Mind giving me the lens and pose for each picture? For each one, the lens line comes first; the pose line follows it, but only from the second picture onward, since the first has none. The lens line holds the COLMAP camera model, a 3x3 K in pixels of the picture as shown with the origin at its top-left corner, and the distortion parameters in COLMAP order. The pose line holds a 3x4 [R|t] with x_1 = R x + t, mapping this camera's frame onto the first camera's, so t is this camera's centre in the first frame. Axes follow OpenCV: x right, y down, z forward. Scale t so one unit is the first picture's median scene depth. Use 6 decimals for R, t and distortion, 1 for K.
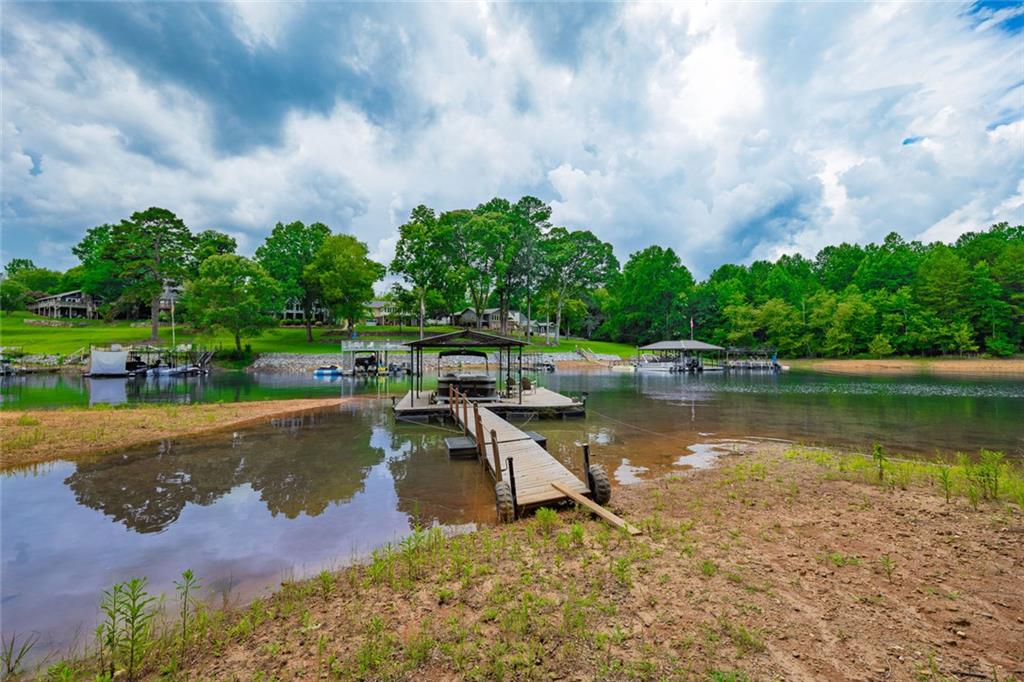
lens RADIAL K [[408.5, 0, 507.3], [0, 408.5, 348.2], [0, 0, 1]] dist [-0.018738, 0.001342]
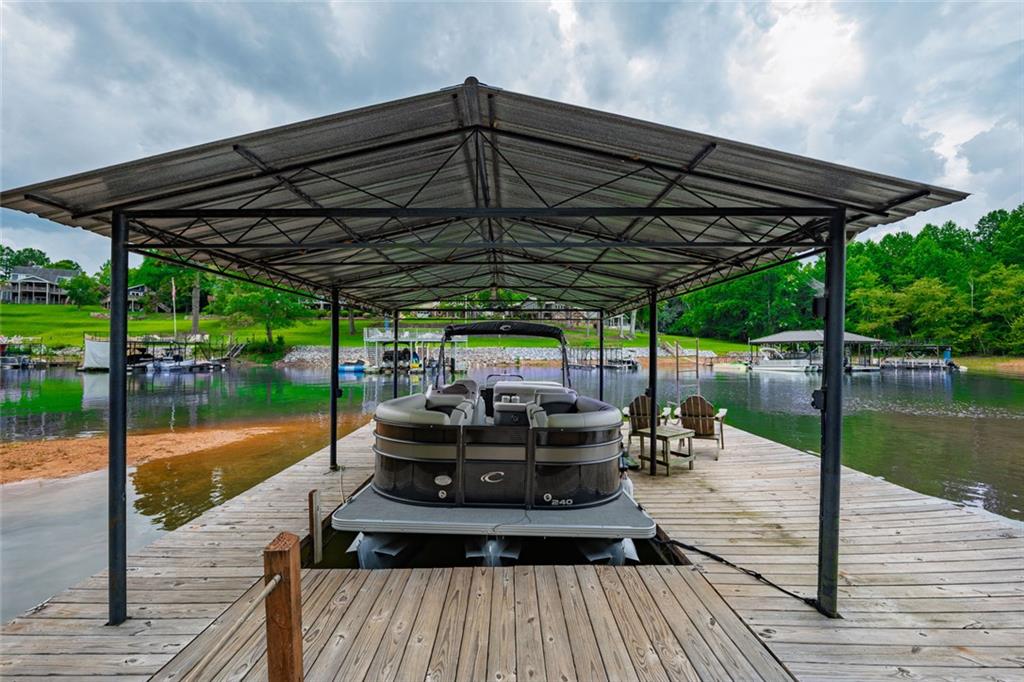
lens RADIAL K [[408.5, 0, 511.0], [0, 408.5, 345.0], [0, 0, 1]] dist [-0.018738, 0.001342]
pose [[0.988727, 0.002776, -0.149705, 0.001400], [-0.002924, 0.999995, -0.000771, 0.008468], [0.149703, 0.001200, 0.988730, 0.167654]]
